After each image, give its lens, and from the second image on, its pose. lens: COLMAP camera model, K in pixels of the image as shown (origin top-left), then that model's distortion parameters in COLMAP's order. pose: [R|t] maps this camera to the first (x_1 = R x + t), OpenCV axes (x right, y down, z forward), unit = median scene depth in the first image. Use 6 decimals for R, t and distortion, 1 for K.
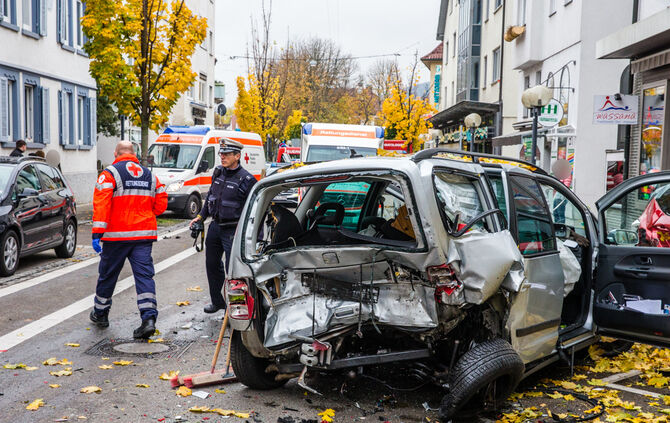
lens RADIAL K [[944.9, 0, 335.2], [0, 944.9, 231.7], [0, 0, 1]] dist [0.112905, 0.040686]
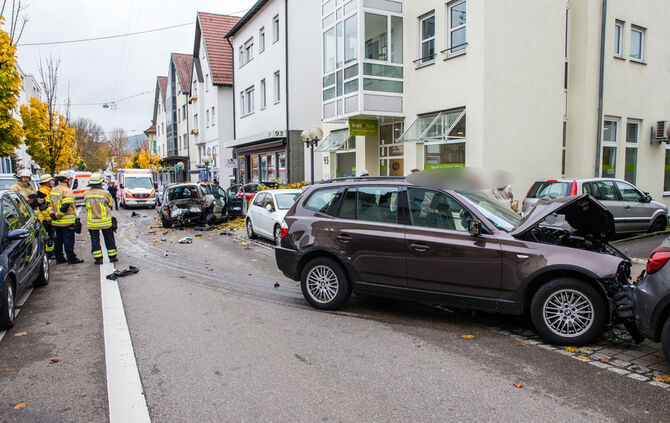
lens RADIAL K [[511.9, 0, 323.0], [0, 511.9, 211.6], [0, 0, 1]] dist [-0.039790, -0.002837]
pose [[0.899601, -0.064456, 0.431930, -0.182976], [0.066450, 0.997735, 0.010491, 0.036823], [-0.431628, 0.019264, 0.901846, -0.683800]]
